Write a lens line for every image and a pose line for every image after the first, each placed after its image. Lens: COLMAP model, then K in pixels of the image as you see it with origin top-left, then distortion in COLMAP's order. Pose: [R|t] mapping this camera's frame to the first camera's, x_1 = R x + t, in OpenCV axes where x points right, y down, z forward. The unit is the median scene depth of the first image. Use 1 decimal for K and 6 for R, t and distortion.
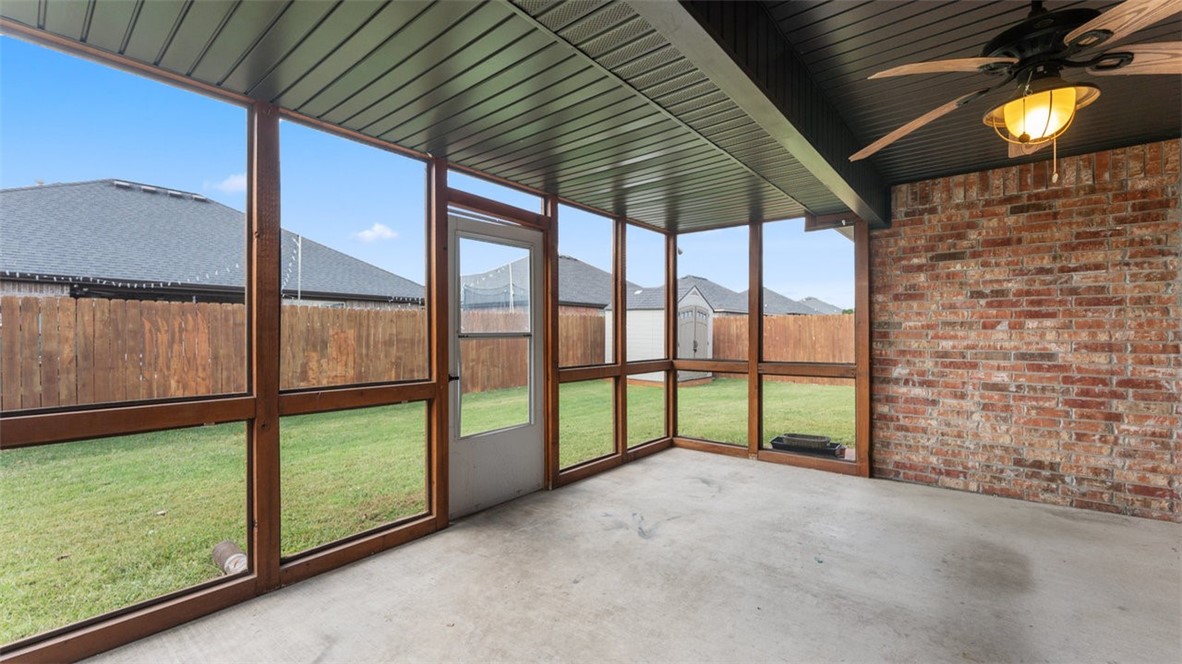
lens RADIAL K [[485.9, 0, 591.0], [0, 485.9, 332.0], [0, 0, 1]] dist [0.001608, 0.000129]
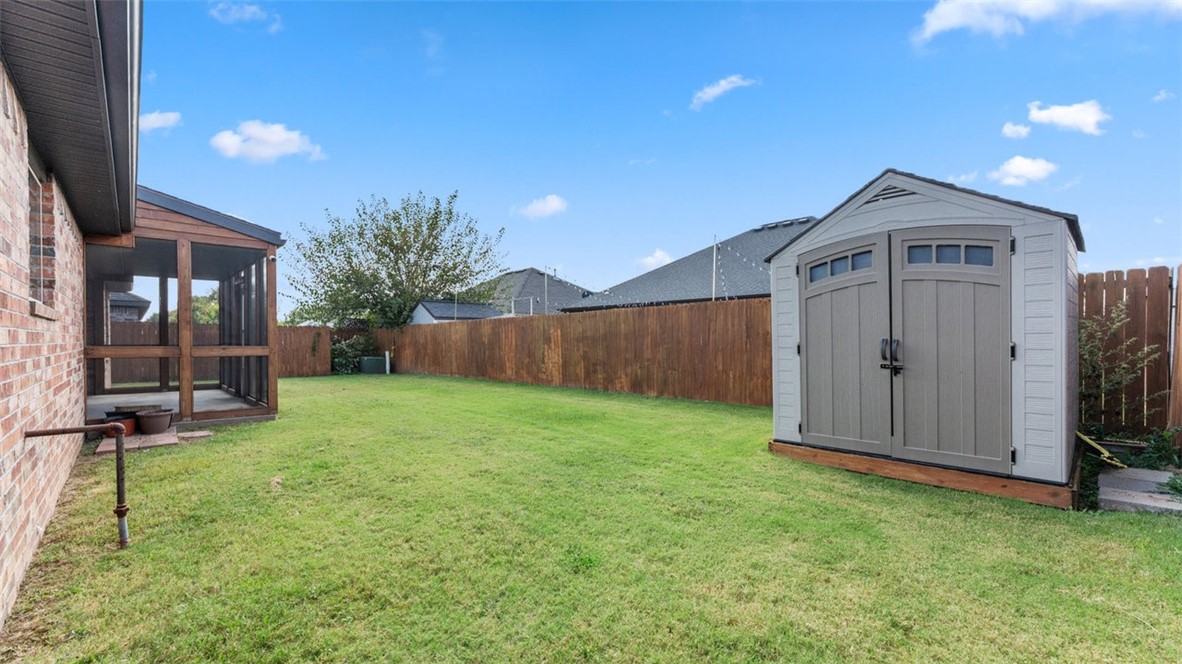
lens RADIAL K [[485.9, 0, 591.0], [0, 485.9, 332.0], [0, 0, 1]] dist [0.001608, 0.000129]
pose [[-0.121499, -0.017015, -0.992446, 0.690207], [0.001733, 0.999848, -0.017354, 0.021162], [0.992590, -0.003828, -0.121451, 1.011414]]
